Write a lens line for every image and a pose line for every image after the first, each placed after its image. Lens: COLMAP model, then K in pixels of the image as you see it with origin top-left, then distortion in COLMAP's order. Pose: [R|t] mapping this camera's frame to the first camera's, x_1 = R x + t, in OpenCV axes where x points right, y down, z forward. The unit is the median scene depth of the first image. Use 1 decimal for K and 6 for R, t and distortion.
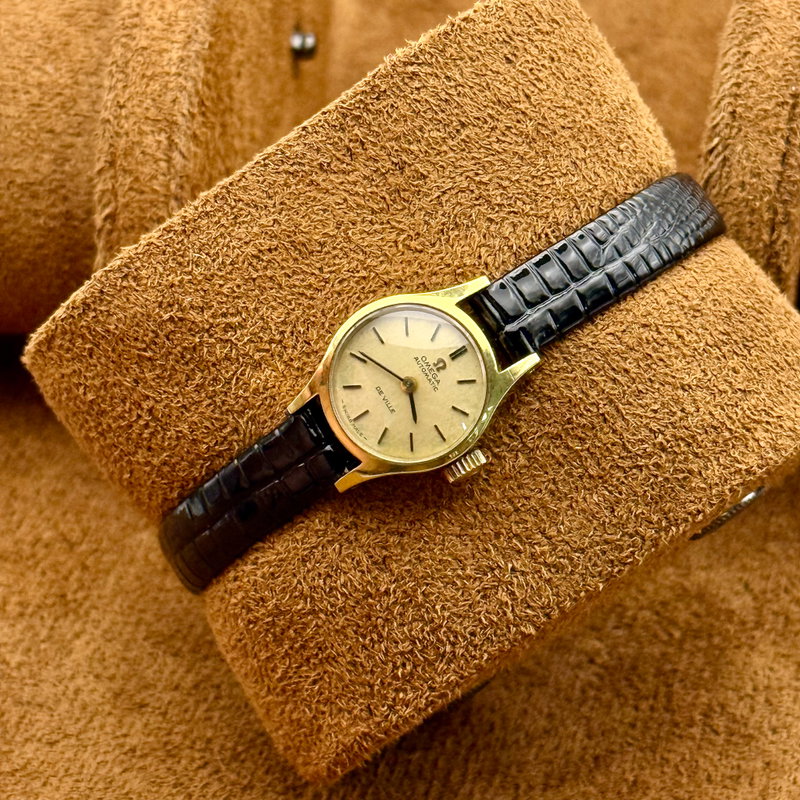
lens RADIAL K [[3062.3, 0, 406.9], [0, 3062.3, 419.9], [0, 0, 1]] dist [0.256974, 0.000000]
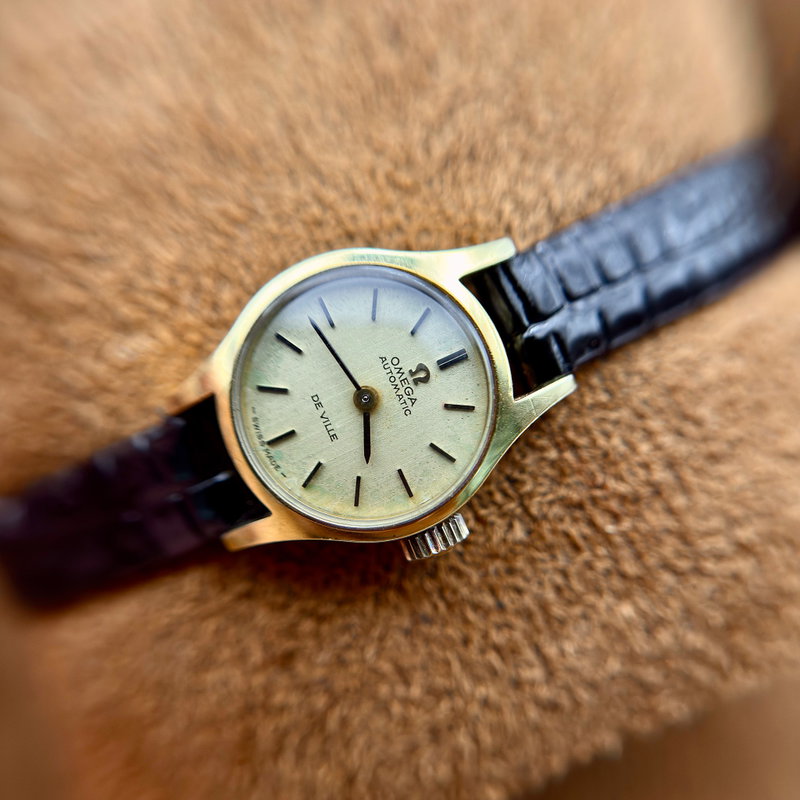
lens RADIAL K [[868.9, 0, 399.5], [0, 868.9, 405.5], [0, 0, 1]] dist [0.357188, 0.000000]
pose [[0.987137, 0.135610, 0.084674, -0.007357], [-0.141186, 0.987929, 0.063733, -0.022243], [-0.075009, -0.074868, 0.994368, 0.817613]]
